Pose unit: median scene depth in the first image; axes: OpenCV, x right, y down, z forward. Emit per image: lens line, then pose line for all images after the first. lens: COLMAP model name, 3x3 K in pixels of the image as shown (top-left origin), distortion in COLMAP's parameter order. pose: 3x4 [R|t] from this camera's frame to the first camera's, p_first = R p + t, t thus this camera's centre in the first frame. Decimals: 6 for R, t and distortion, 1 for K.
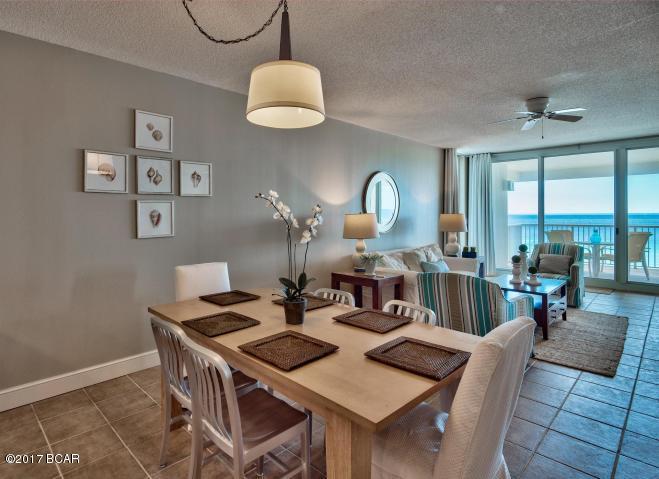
lens RADIAL K [[363.2, 0, 294.7], [0, 363.2, 216.7], [0, 0, 1]] dist [-0.003574, -0.001735]
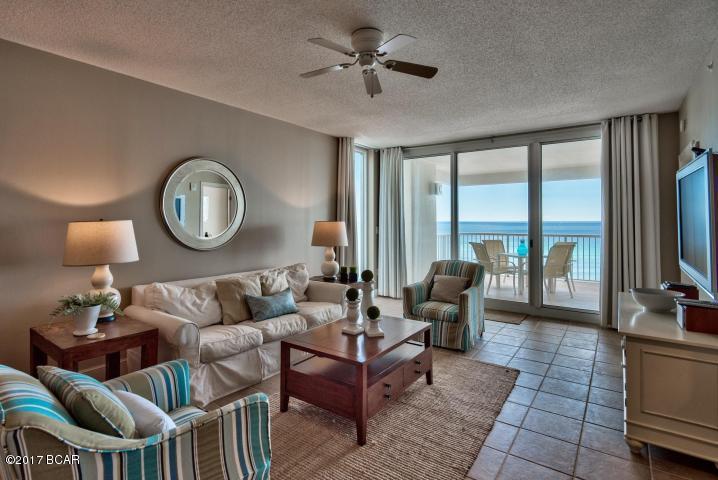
lens RADIAL K [[359.1, 0, 367.6], [0, 359.1, 217.4], [0, 0, 1]] dist [-0.000370, 0.000056]
pose [[0.980752, 0.002601, 0.195243, 0.350779], [0.001300, 0.999802, -0.019847, -0.002057], [-0.195256, 0.019719, 0.980554, 0.261264]]
